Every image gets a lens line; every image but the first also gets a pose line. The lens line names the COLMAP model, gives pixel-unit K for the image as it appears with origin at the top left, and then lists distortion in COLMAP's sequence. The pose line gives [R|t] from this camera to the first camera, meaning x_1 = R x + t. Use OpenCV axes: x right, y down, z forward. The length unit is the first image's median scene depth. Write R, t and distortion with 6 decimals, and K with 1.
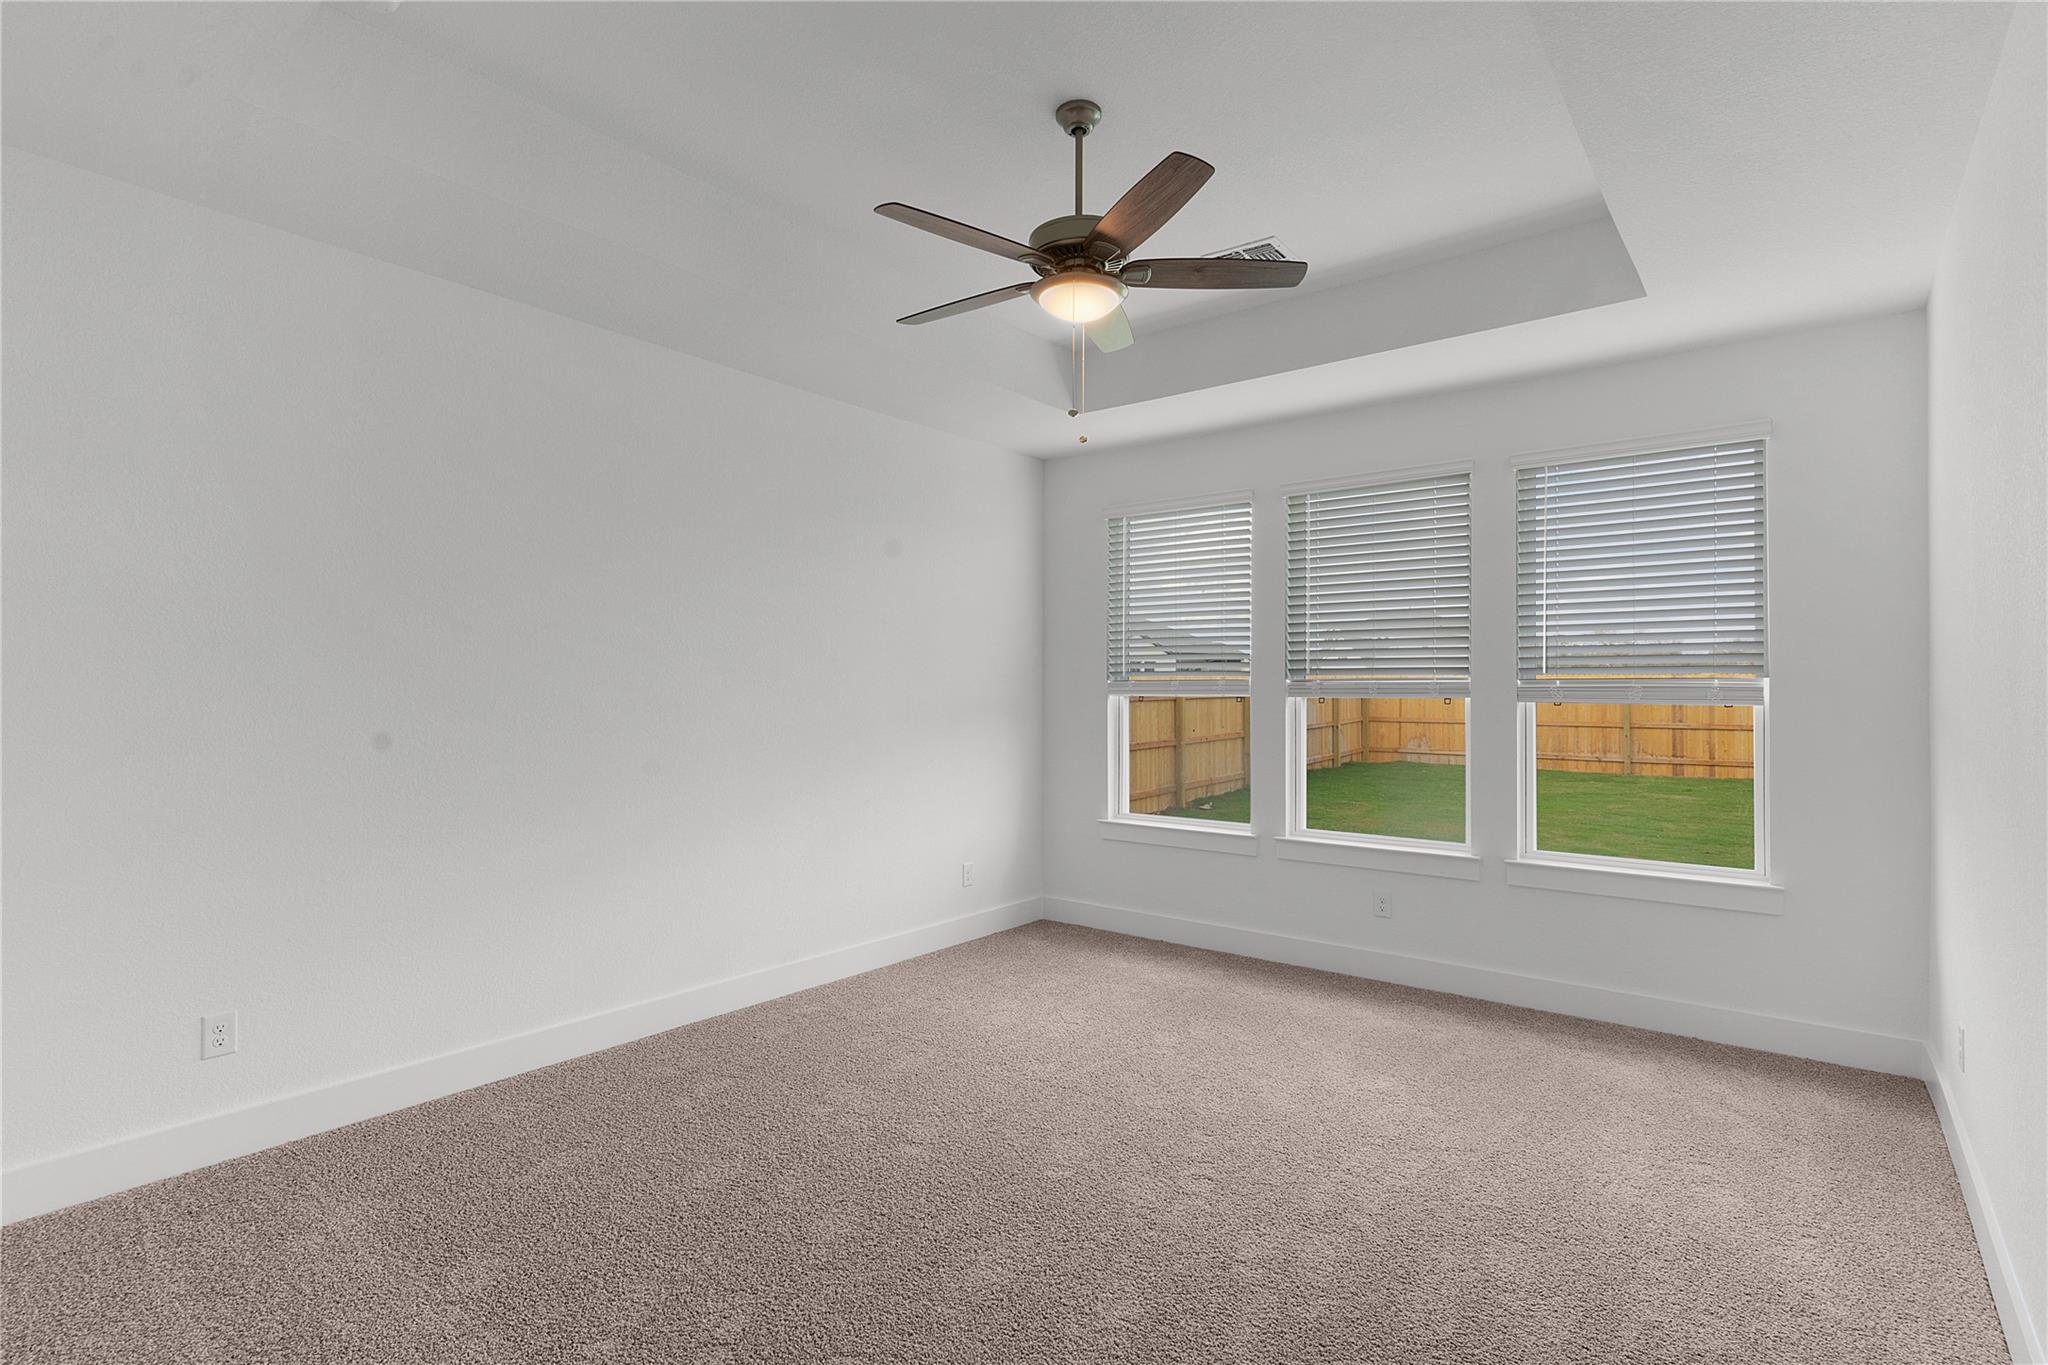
lens RADIAL K [[991.1, 0, 1024.0], [0, 991.1, 682.5], [0, 0, 1]] dist [0.001747, 0.000041]
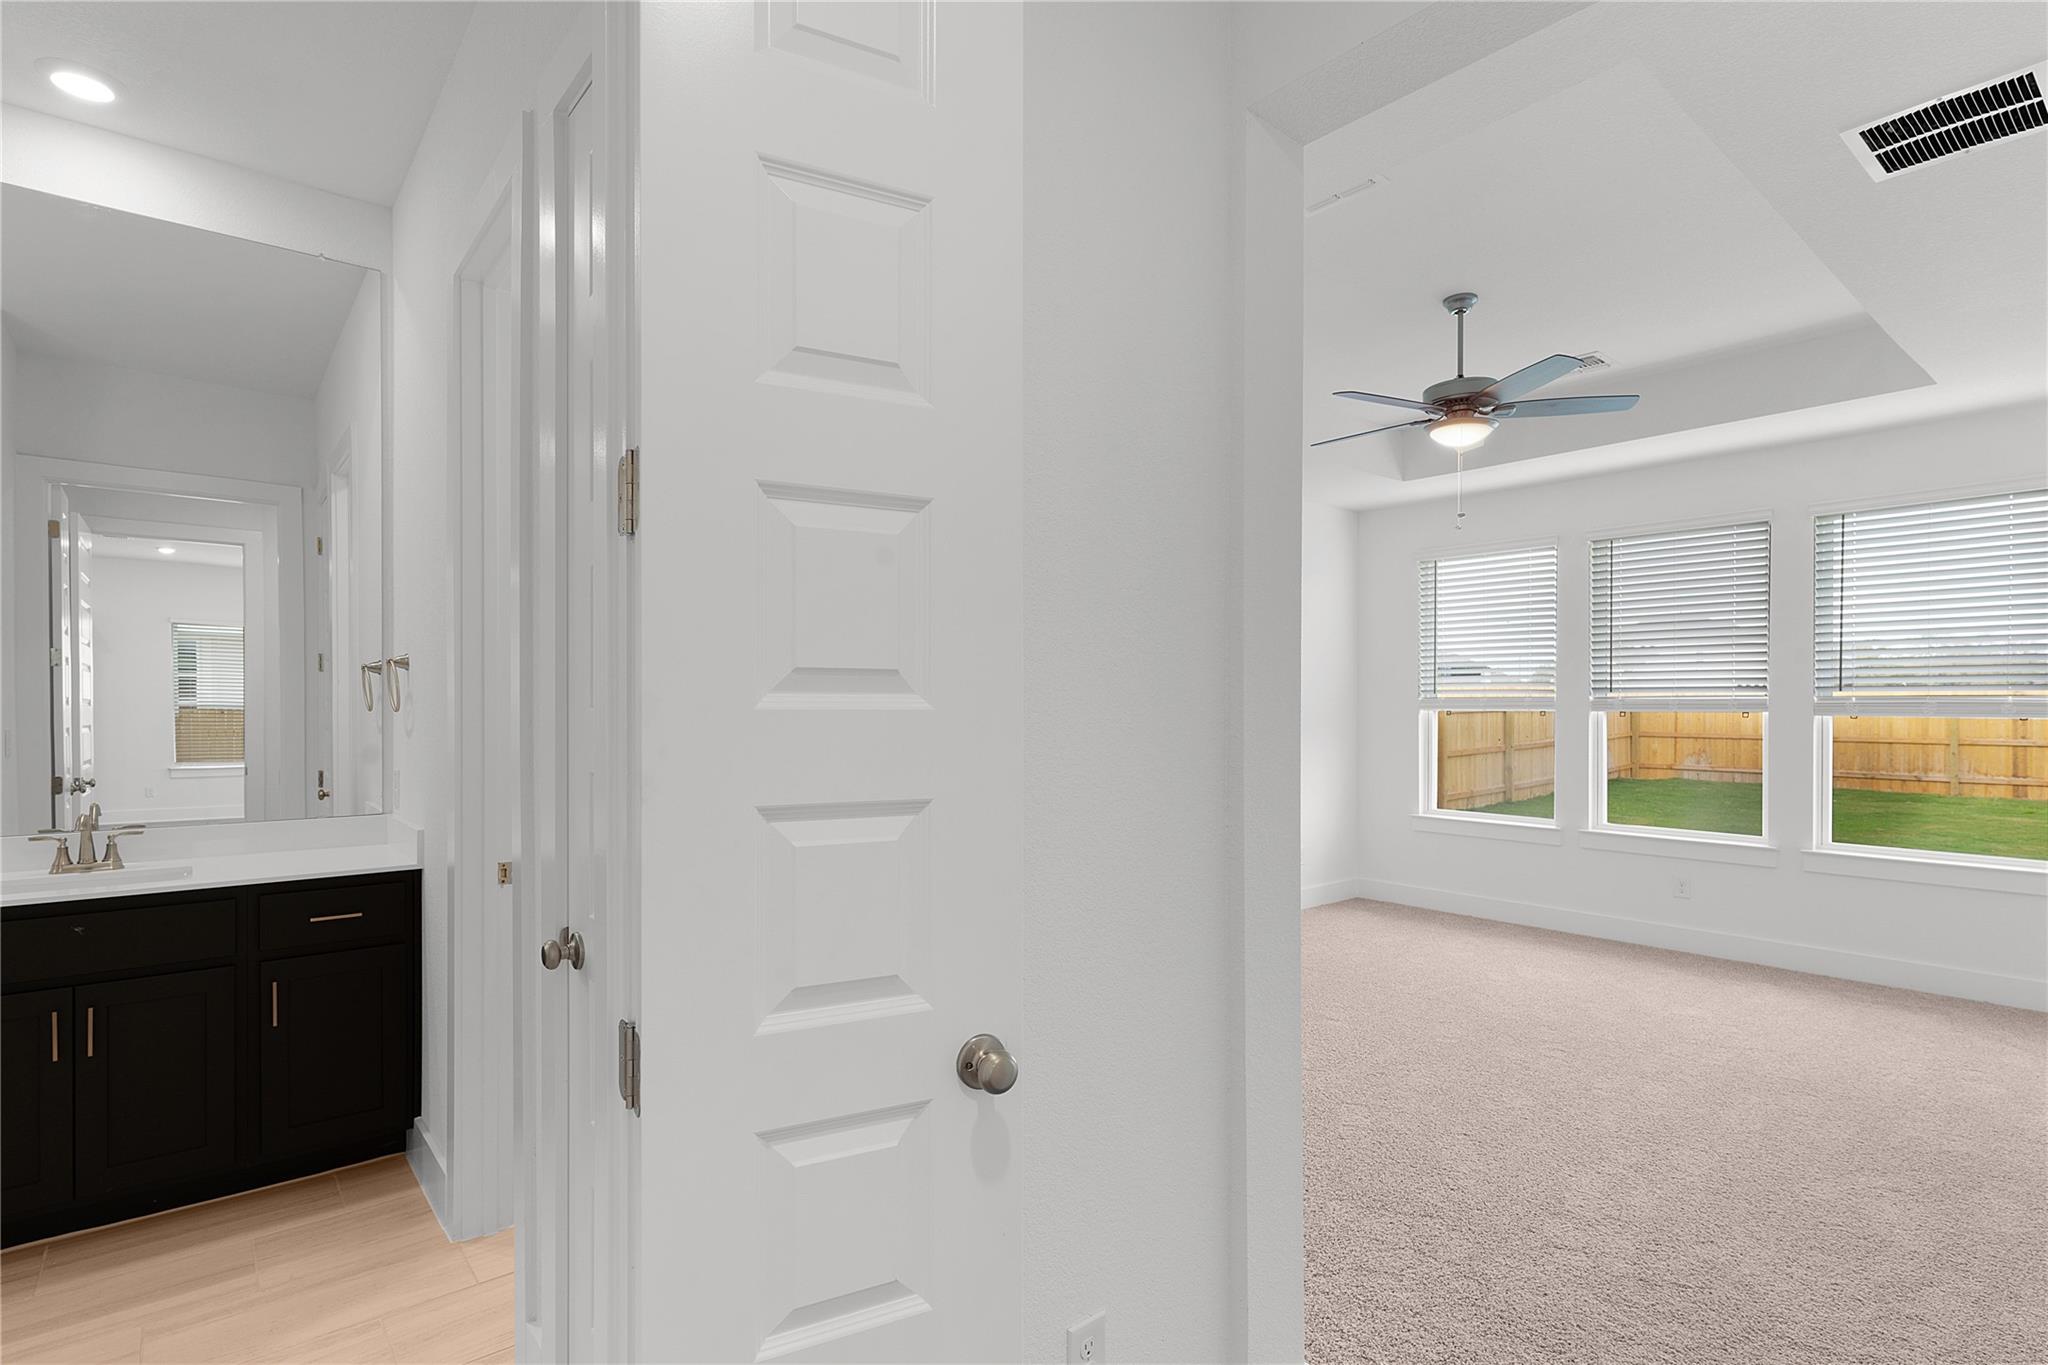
lens RADIAL K [[1000.3, 0, 1023.7], [0, 1000.3, 708.9], [0, 0, 1]] dist [0.004328, 0.000274]
pose [[0.978439, -0.001048, -0.206533, -0.130160], [0.003576, 0.999923, 0.011868, -0.004254], [0.206505, -0.012351, 0.978368, -0.268148]]
